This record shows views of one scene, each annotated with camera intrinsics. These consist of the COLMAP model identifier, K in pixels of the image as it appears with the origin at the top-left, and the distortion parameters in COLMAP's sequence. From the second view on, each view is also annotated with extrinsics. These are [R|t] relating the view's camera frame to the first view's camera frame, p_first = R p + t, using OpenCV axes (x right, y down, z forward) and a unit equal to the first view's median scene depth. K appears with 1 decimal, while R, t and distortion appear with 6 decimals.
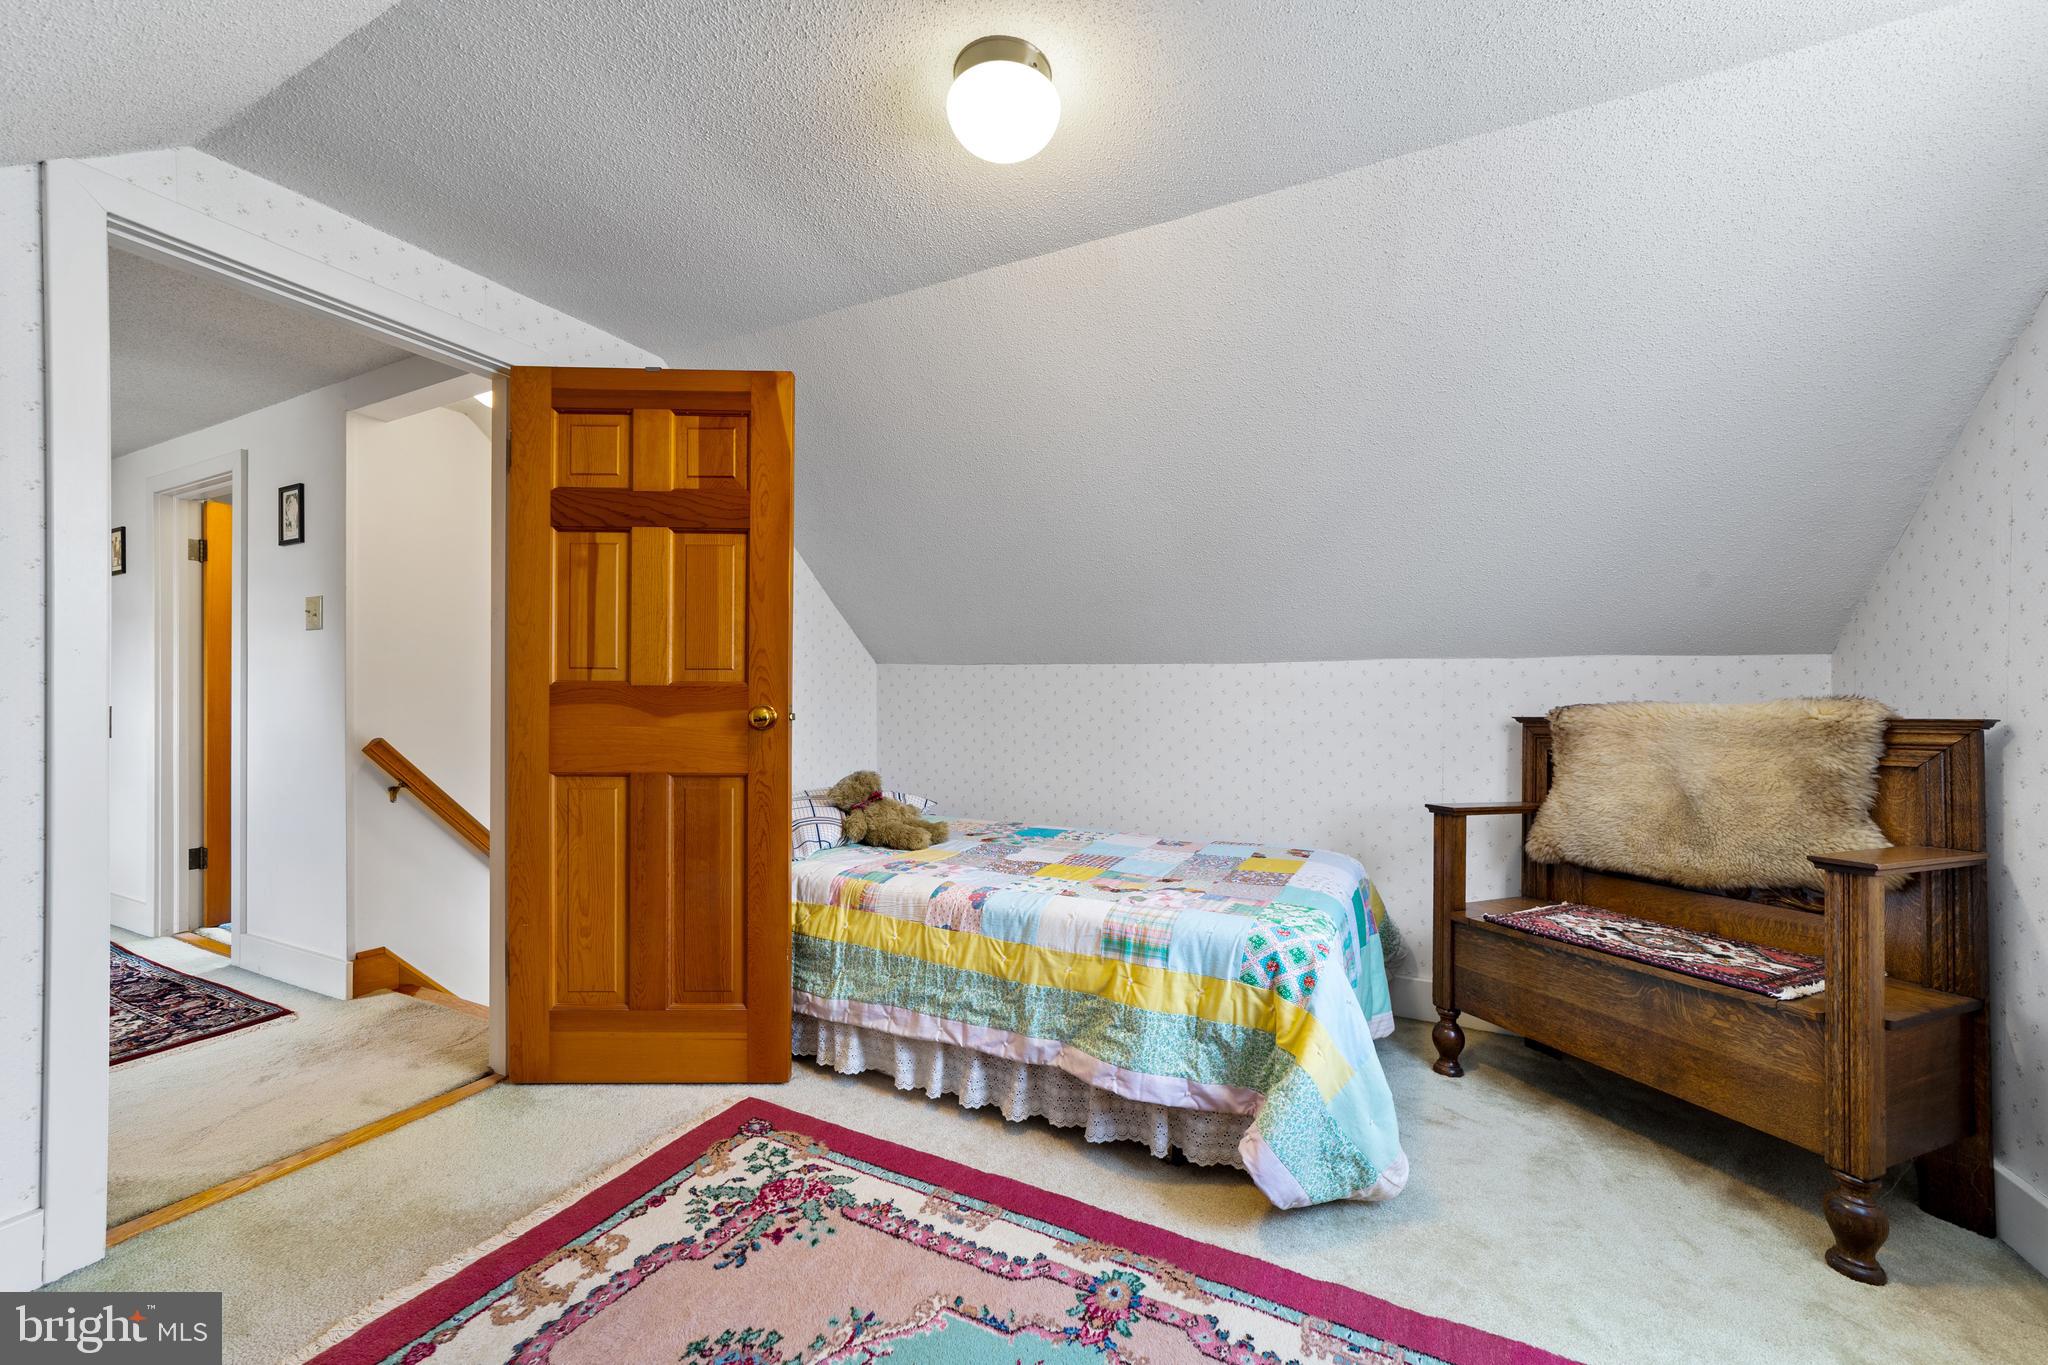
lens RADIAL K [[807.7, 0, 1023.3], [0, 807.7, 702.5], [0, 0, 1]] dist [-0.001890, 0.006183]
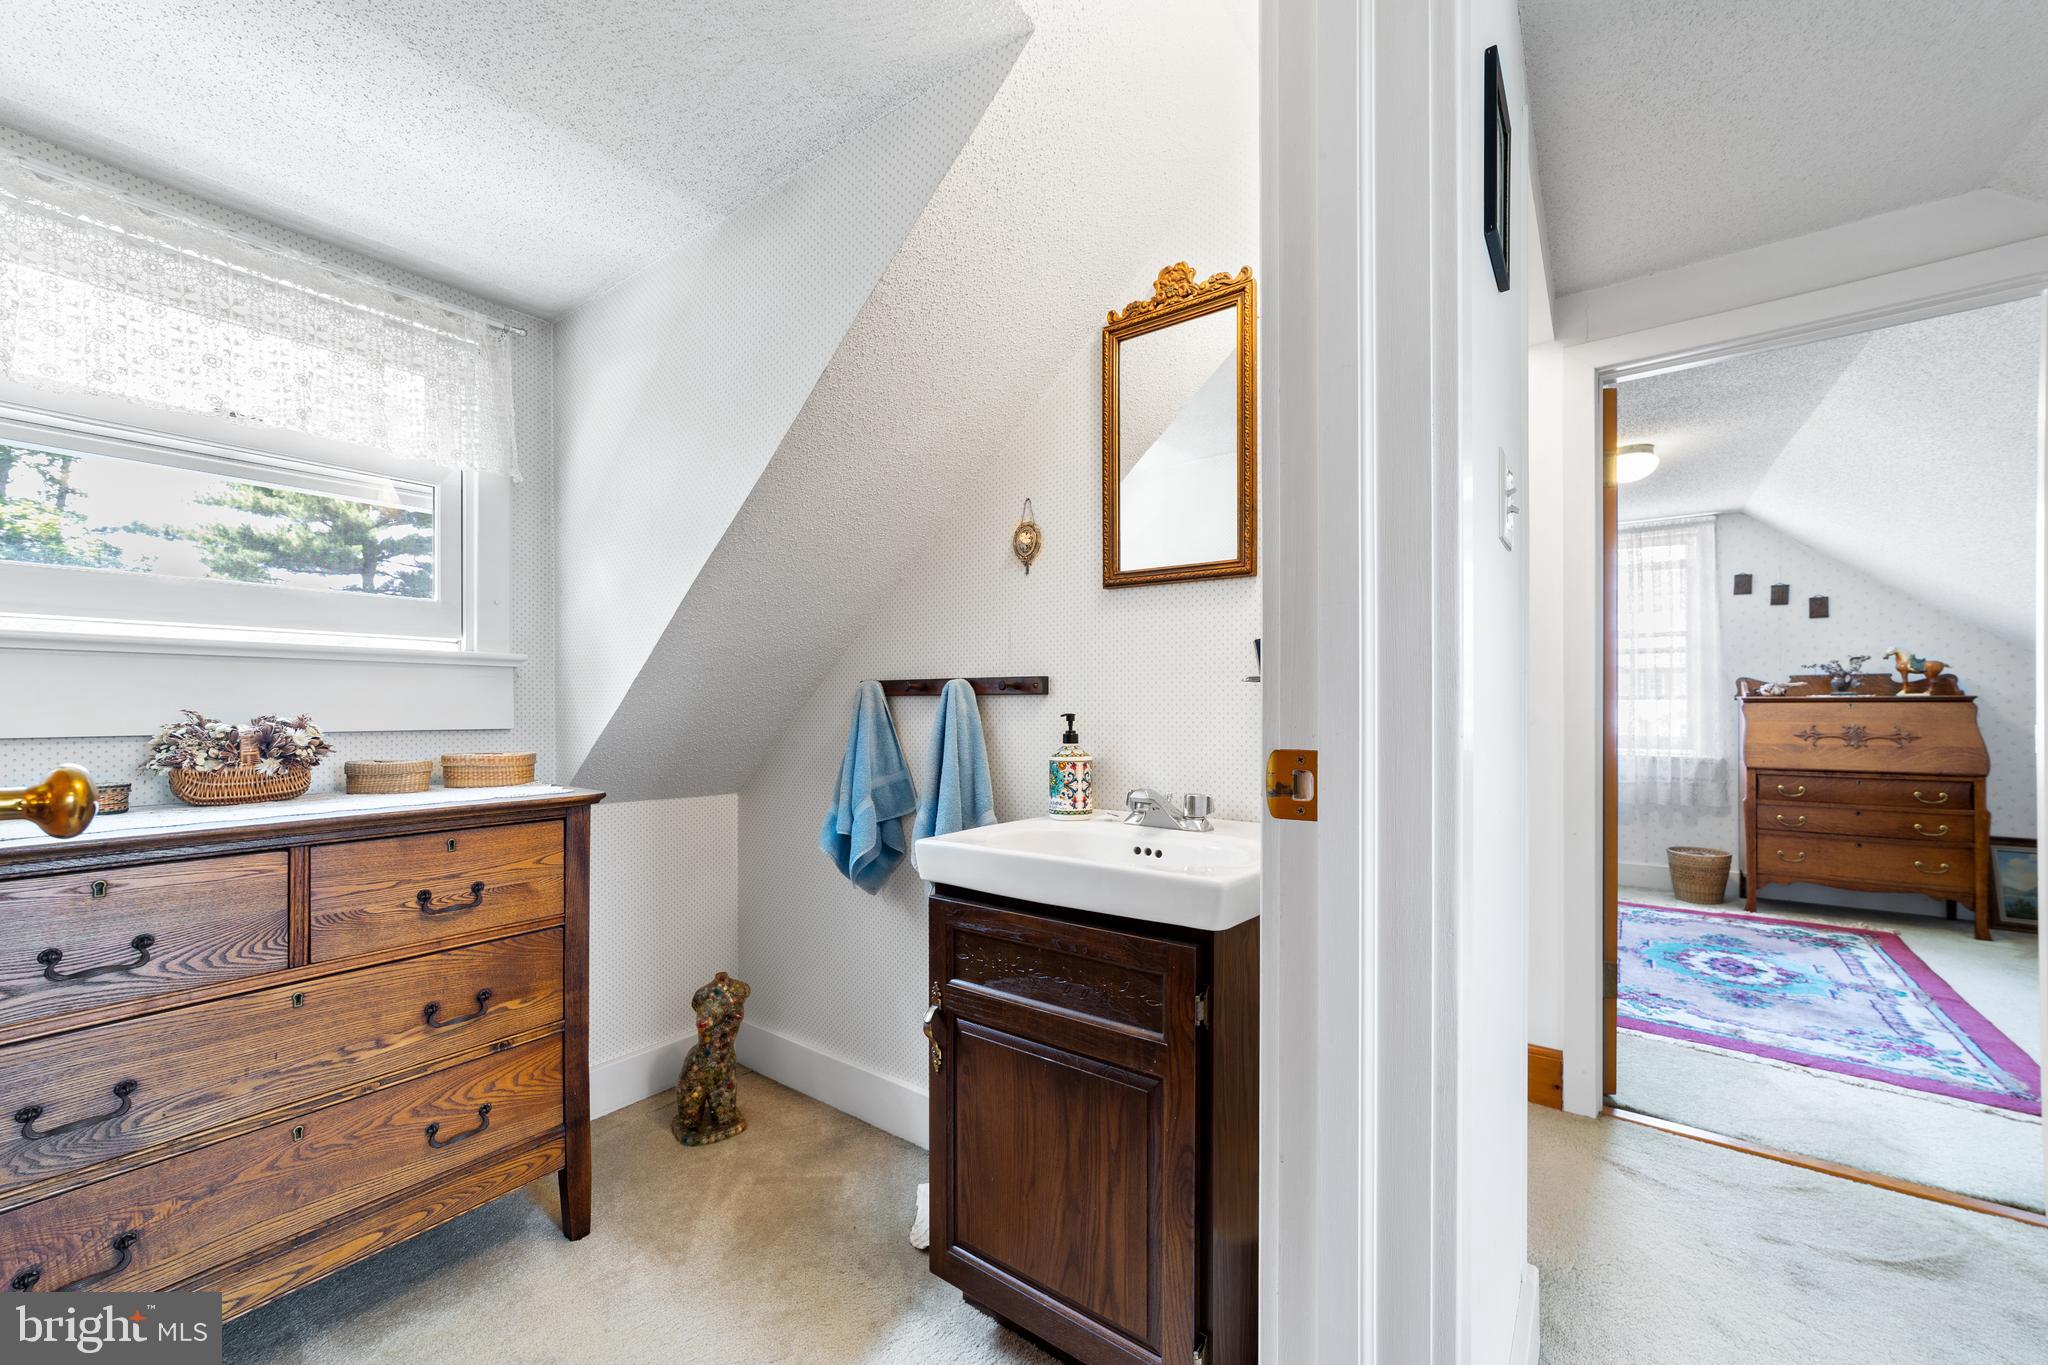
lens RADIAL K [[807.7, 0, 1023.3], [0, 807.7, 702.5], [0, 0, 1]] dist [-0.001890, 0.006183]
pose [[0.158519, 0.002112, 0.987354, -2.265587], [0.000505, 0.999997, -0.002220, -0.020437], [-0.987356, 0.000850, 0.158517, 2.027901]]
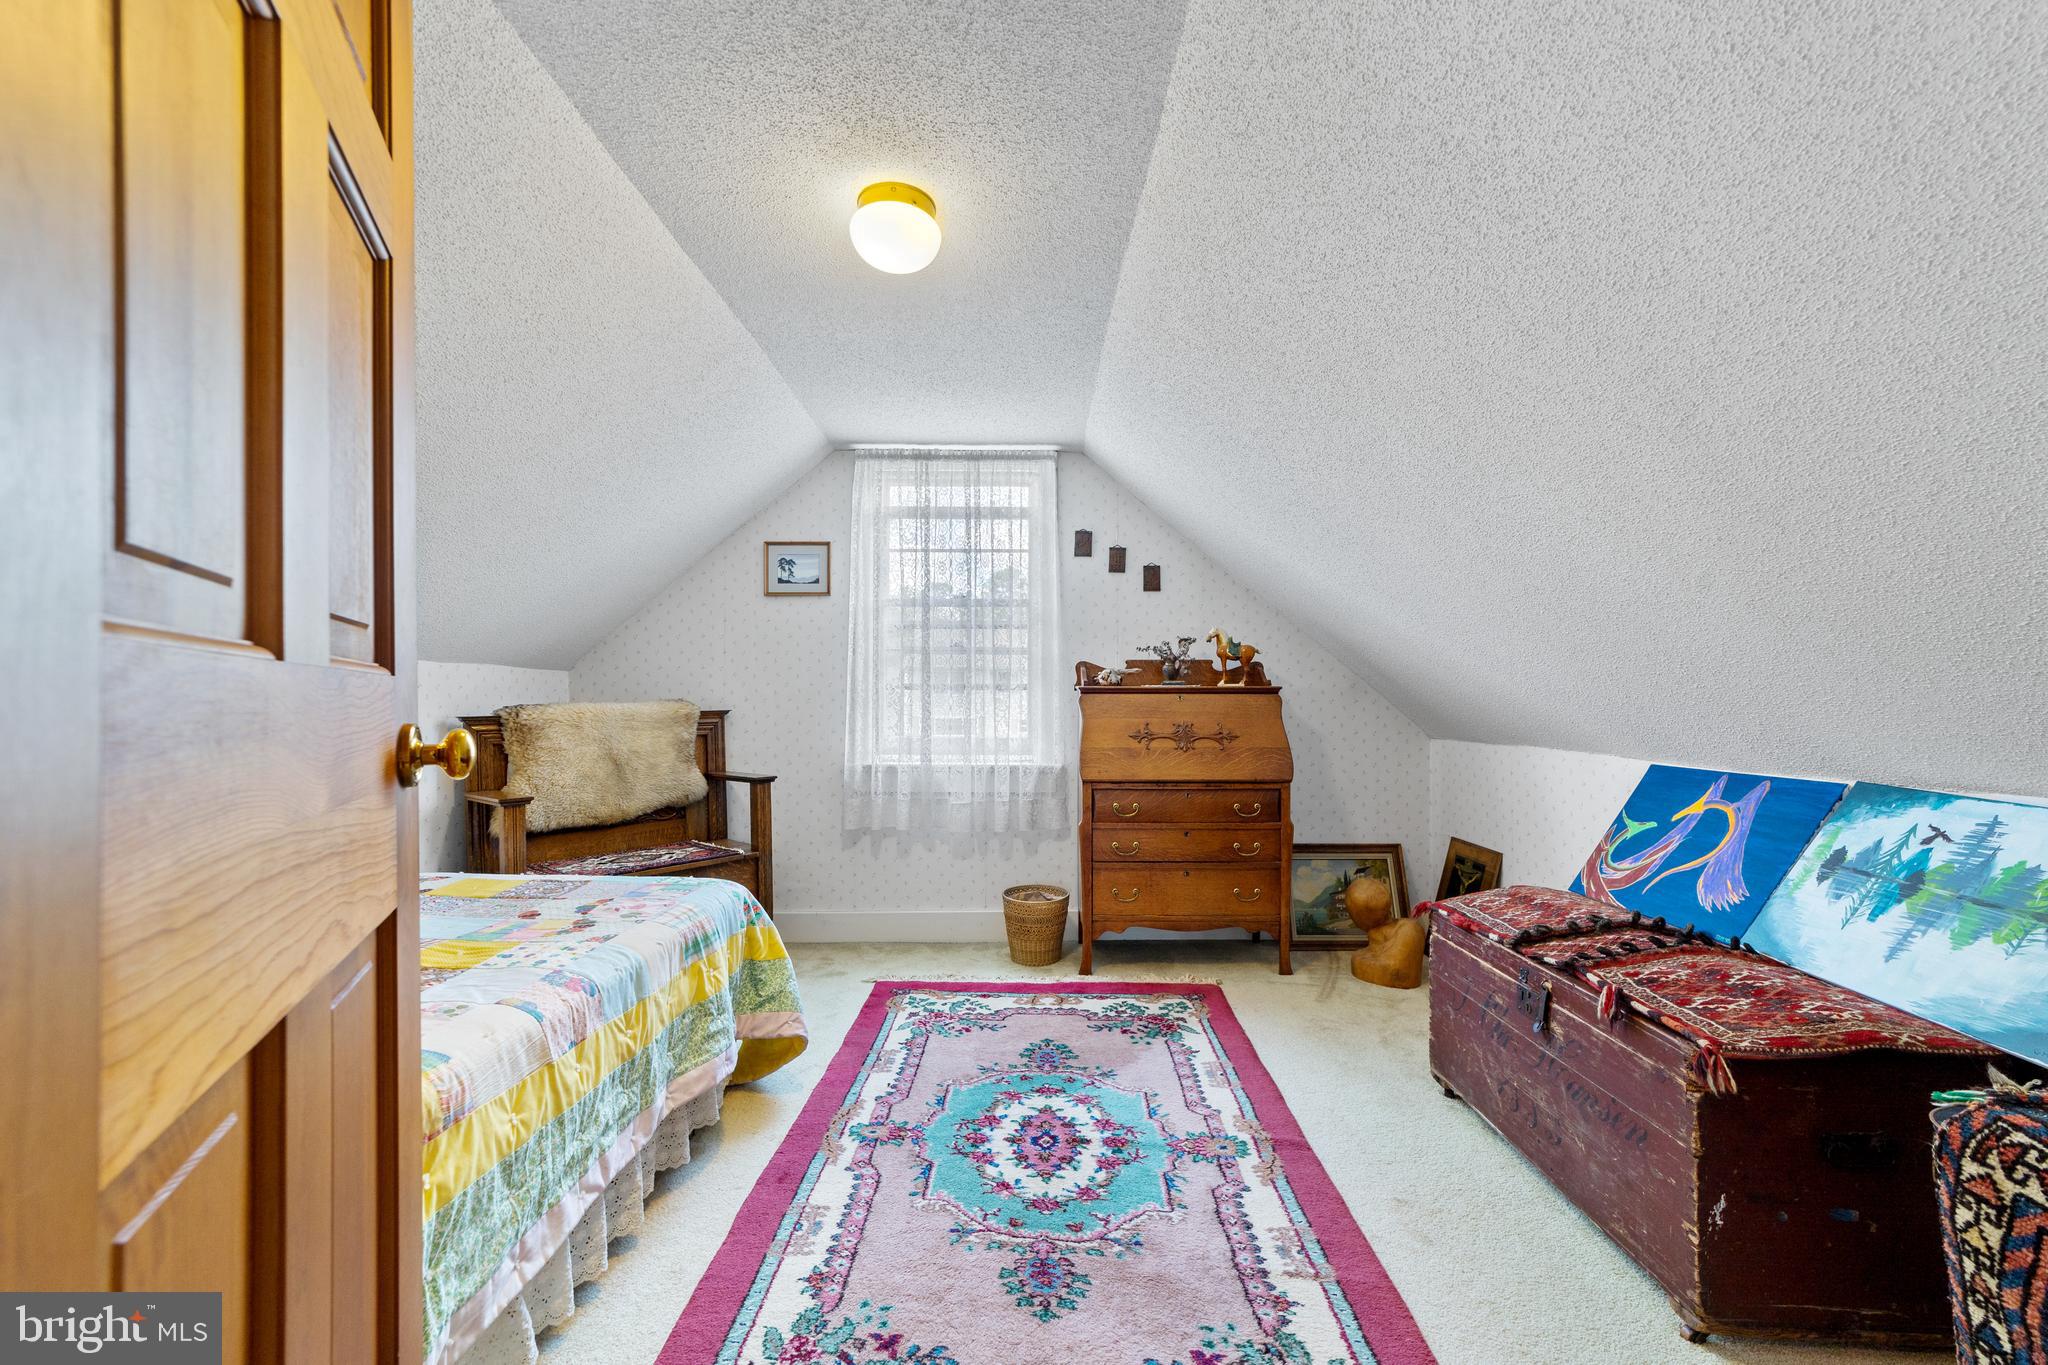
lens RADIAL K [[807.7, 0, 1023.3], [0, 807.7, 702.5], [0, 0, 1]] dist [-0.001890, 0.006183]
pose [[-0.447447, -0.004596, 0.894298, -1.051258], [-0.002649, 0.999989, 0.003814, -0.010488], [-0.894306, -0.000662, -0.447455, 1.179063]]
